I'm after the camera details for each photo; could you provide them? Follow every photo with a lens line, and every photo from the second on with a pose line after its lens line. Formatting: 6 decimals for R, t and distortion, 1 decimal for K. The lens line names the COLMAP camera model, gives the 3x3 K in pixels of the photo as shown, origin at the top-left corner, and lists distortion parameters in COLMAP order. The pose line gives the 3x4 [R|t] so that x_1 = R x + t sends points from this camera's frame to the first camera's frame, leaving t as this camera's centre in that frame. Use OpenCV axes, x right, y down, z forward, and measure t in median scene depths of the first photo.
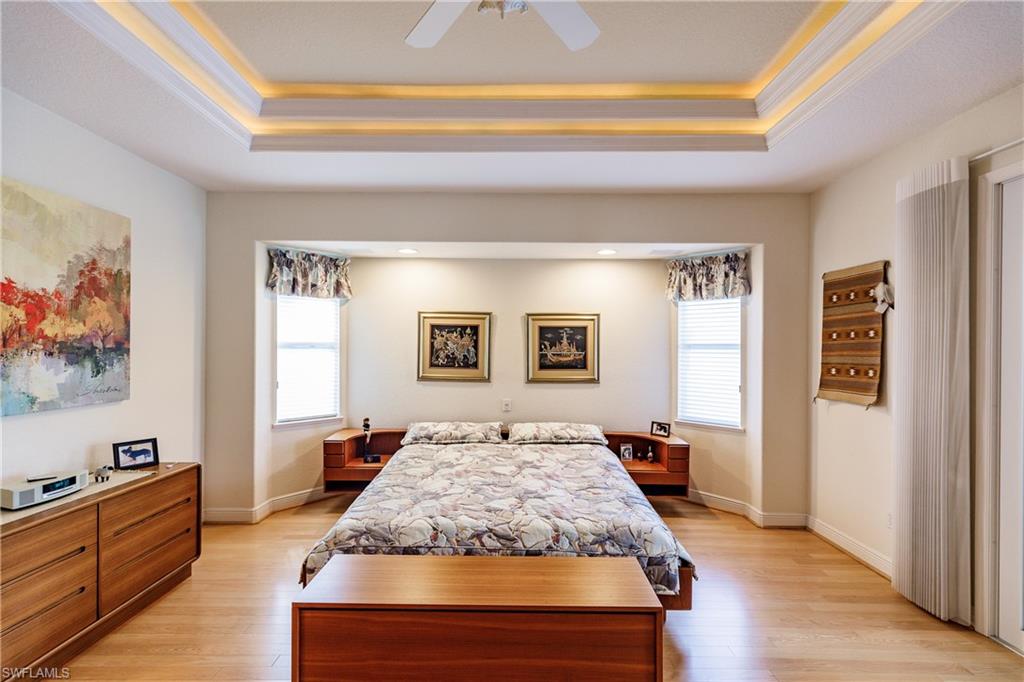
lens RADIAL K [[455.9, 0, 513.2], [0, 455.9, 346.4], [0, 0, 1]] dist [0.007025, 0.000637]
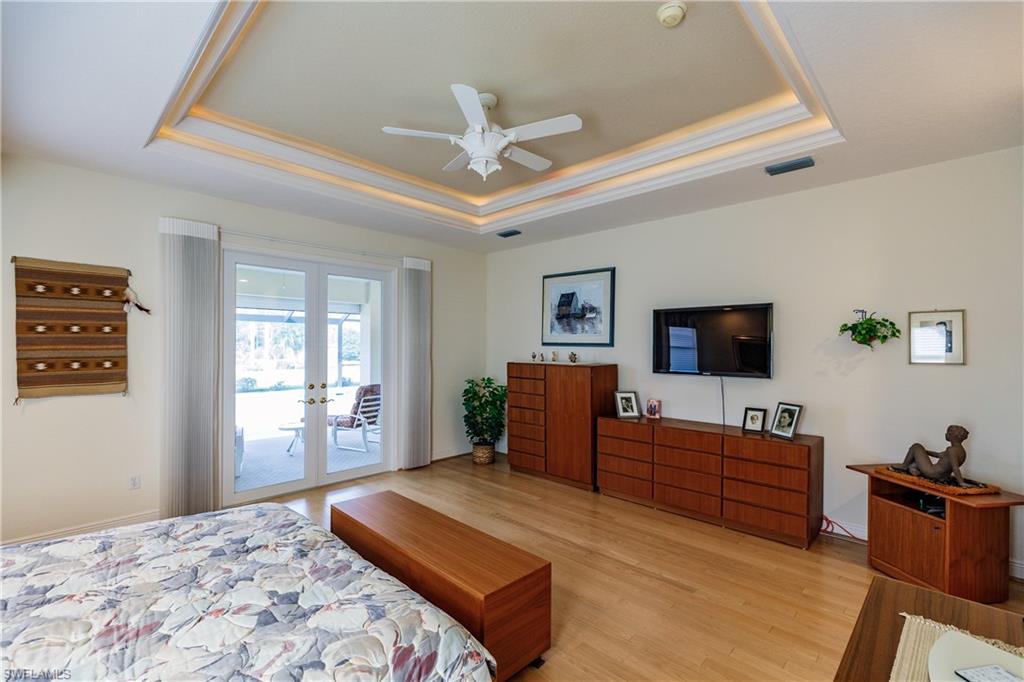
lens RADIAL K [[455.9, 0, 512.5], [0, 455.9, 344.2], [0, 0, 1]] dist [0.007025, 0.000637]
pose [[-0.718727, -0.006135, 0.695265, -0.550060], [-0.010234, 0.999946, -0.001756, 0.000493], [-0.695217, -0.008377, -0.718751, 0.857163]]
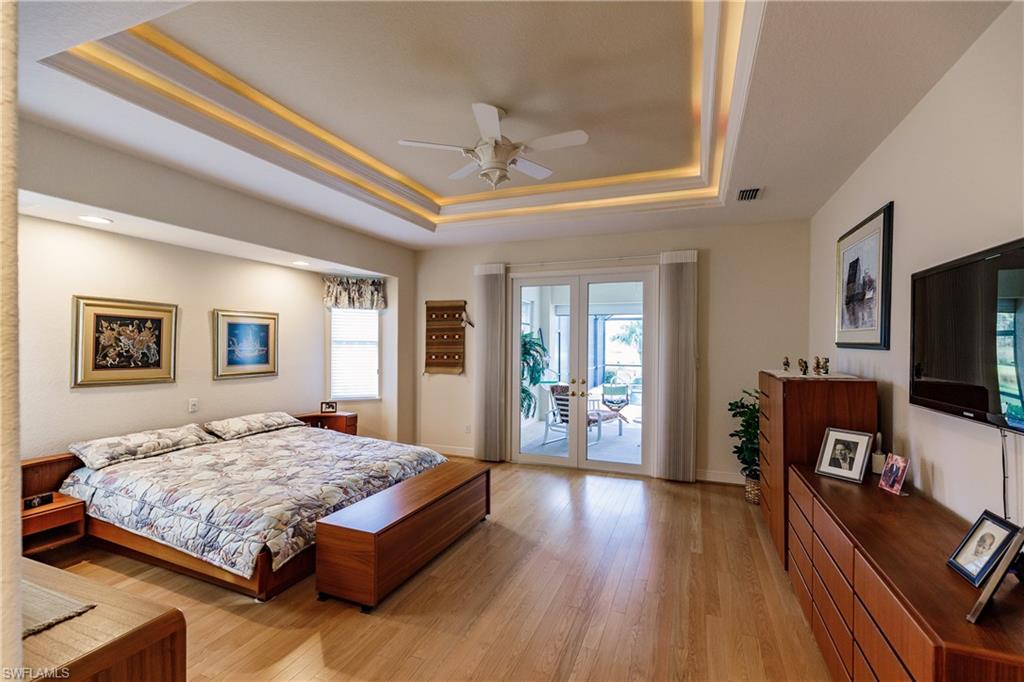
lens RADIAL K [[455.9, 0, 509.4], [0, 455.9, 344.2], [0, 0, 1]] dist [0.007025, 0.000637]
pose [[0.371778, -0.002694, 0.928318, -0.714631], [-0.005739, 0.999970, 0.005201, -0.005746], [-0.928304, -0.007261, 0.371751, 0.056630]]
